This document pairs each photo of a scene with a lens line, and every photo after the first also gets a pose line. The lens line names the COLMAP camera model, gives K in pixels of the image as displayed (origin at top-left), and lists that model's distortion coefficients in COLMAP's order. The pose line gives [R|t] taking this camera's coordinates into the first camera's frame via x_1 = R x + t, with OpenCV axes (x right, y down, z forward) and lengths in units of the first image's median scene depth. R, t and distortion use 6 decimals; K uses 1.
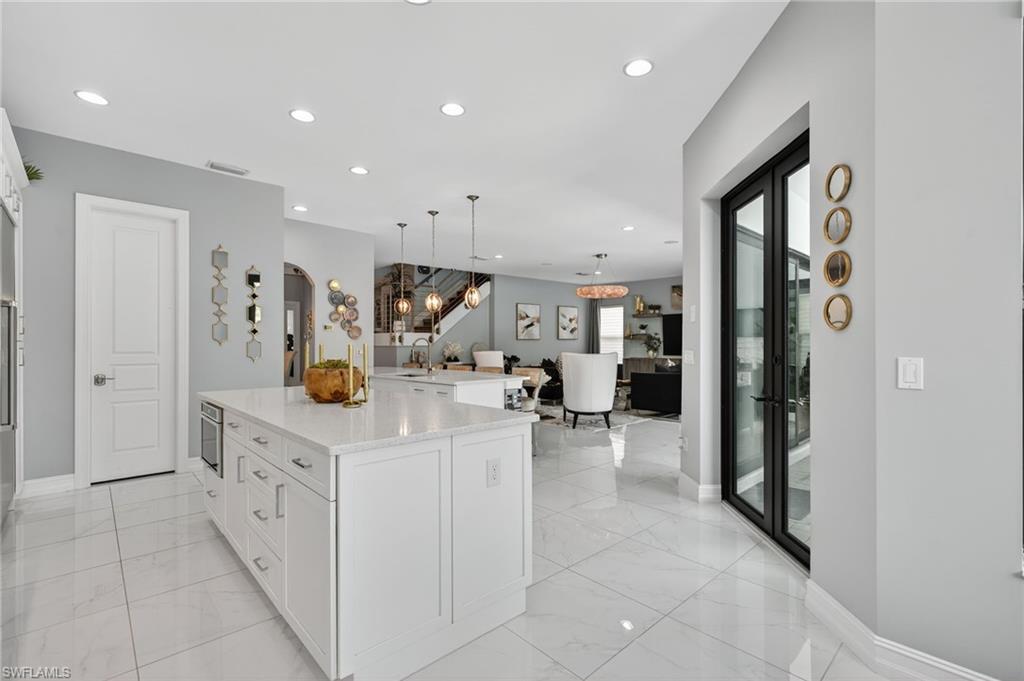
lens RADIAL K [[459.7, 0, 512.5], [0, 459.7, 344.2], [0, 0, 1]] dist [-0.009702, 0.002102]
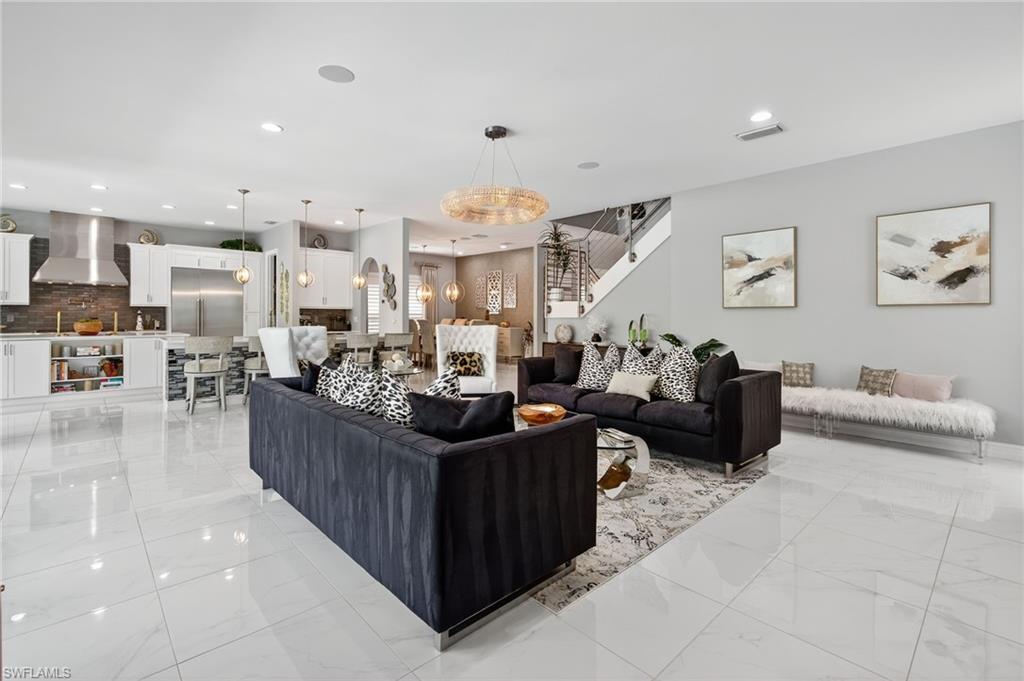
lens RADIAL K [[459.7, 0, 517.0], [0, 459.7, 313.5], [0, 0, 1]] dist [-0.009702, 0.002102]
pose [[0.016538, 0.001908, -0.999861, 0.876562], [-0.005984, 0.999980, 0.001809, -0.006888], [0.999845, 0.005954, 0.016549, 1.331130]]
